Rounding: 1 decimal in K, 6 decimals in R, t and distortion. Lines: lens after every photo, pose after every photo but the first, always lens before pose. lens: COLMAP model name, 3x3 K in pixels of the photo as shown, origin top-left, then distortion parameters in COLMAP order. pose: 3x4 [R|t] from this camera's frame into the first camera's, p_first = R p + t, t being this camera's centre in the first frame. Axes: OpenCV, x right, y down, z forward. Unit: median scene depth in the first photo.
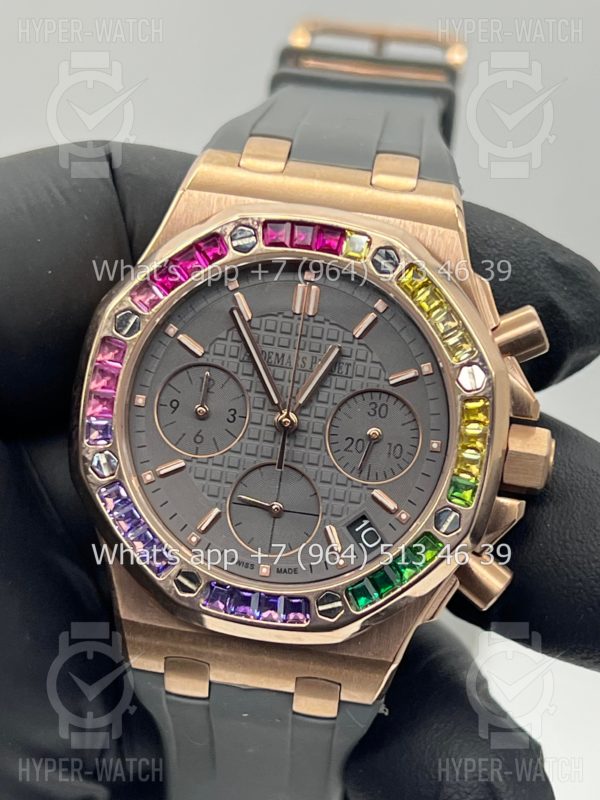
lens RADIAL K [[1965.6, 0, 304.6], [0, 1965.6, 430.1], [0, 0, 1]] dist [0.094990, 0.000000]
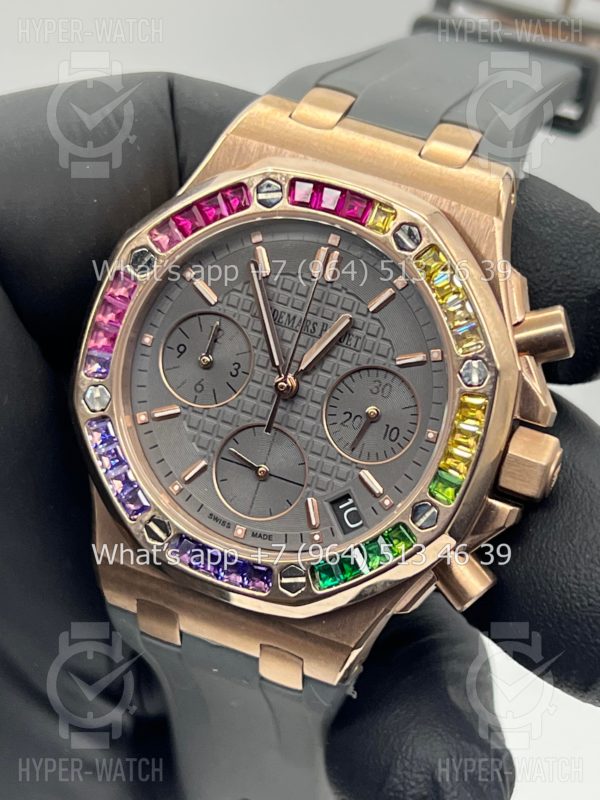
lens RADIAL K [[1965.6, 0, 296.5], [0, 1965.6, 399.1], [0, 0, 1]] dist [0.094990, 0.000000]
pose [[0.970937, 0.164777, -0.173581, 0.165611], [-0.158054, 0.986062, 0.051962, -0.048853], [0.179724, -0.023017, 0.983448, 0.043336]]
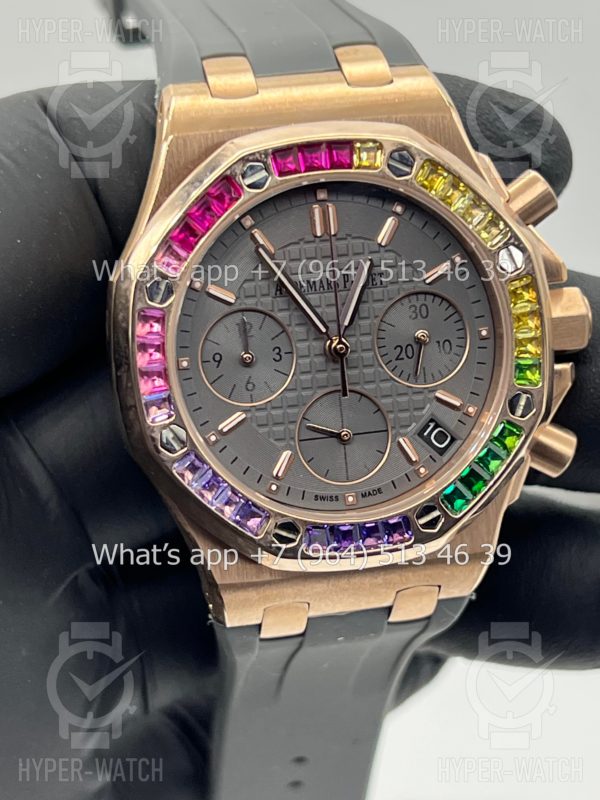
lens RADIAL K [[1965.6, 0, 295.9], [0, 1965.6, 396.7], [0, 0, 1]] dist [0.094990, 0.000000]
pose [[0.945301, -0.257131, 0.200724, -0.229439], [0.233199, 0.962965, 0.135337, -0.116759], [-0.228090, -0.081125, 0.970254, 0.056643]]
